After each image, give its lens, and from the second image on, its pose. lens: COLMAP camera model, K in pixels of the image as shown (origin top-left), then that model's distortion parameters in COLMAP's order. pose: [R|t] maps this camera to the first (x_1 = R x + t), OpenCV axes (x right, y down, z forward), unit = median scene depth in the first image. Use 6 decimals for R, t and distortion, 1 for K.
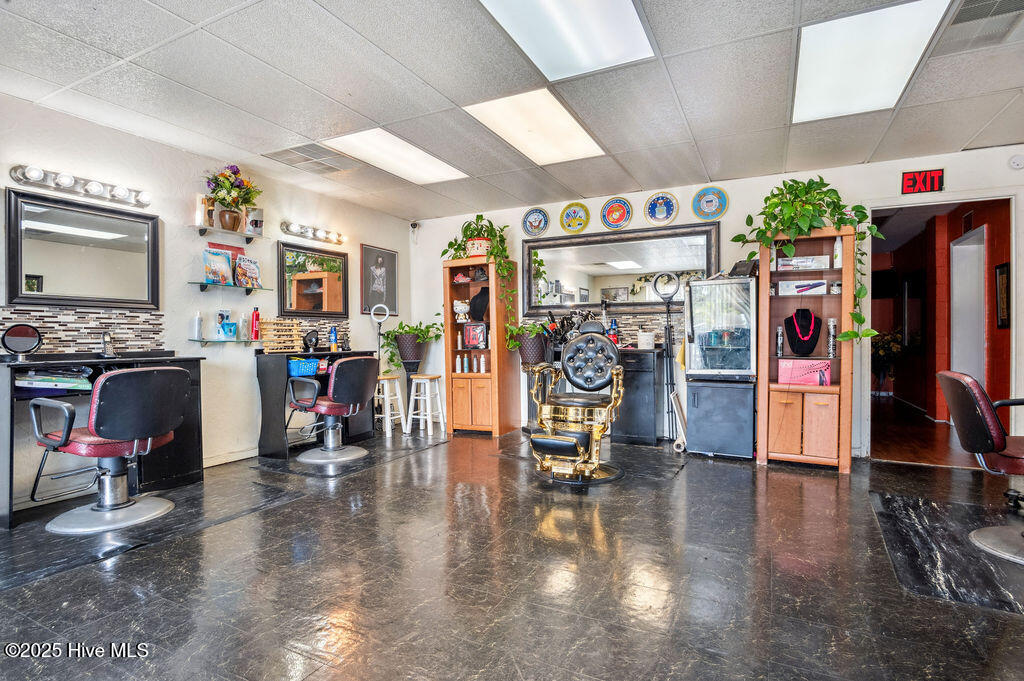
lens RADIAL K [[510.3, 0, 516.7], [0, 510.3, 342.3], [0, 0, 1]] dist [-0.017436, -0.000207]
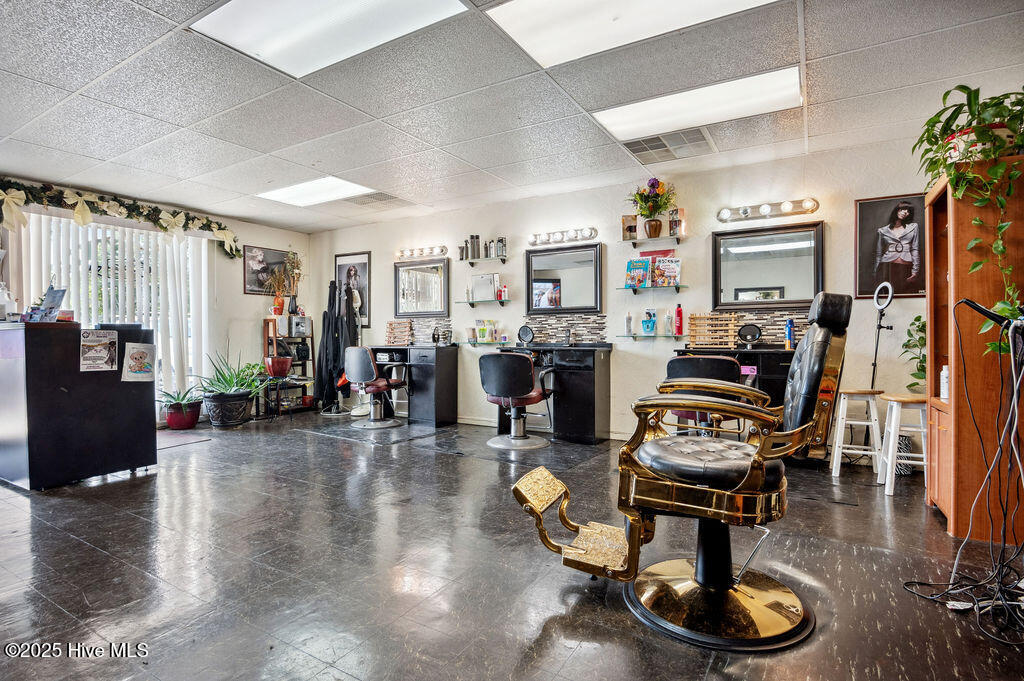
lens RADIAL K [[510.3, 0, 515.4], [0, 510.3, 342.0], [0, 0, 1]] dist [-0.017436, -0.000207]
pose [[-0.071041, 0.012715, -0.997392, 0.561584], [-0.008047, 0.999879, 0.013319, -0.001811], [0.997441, 0.008972, -0.070930, 0.745379]]
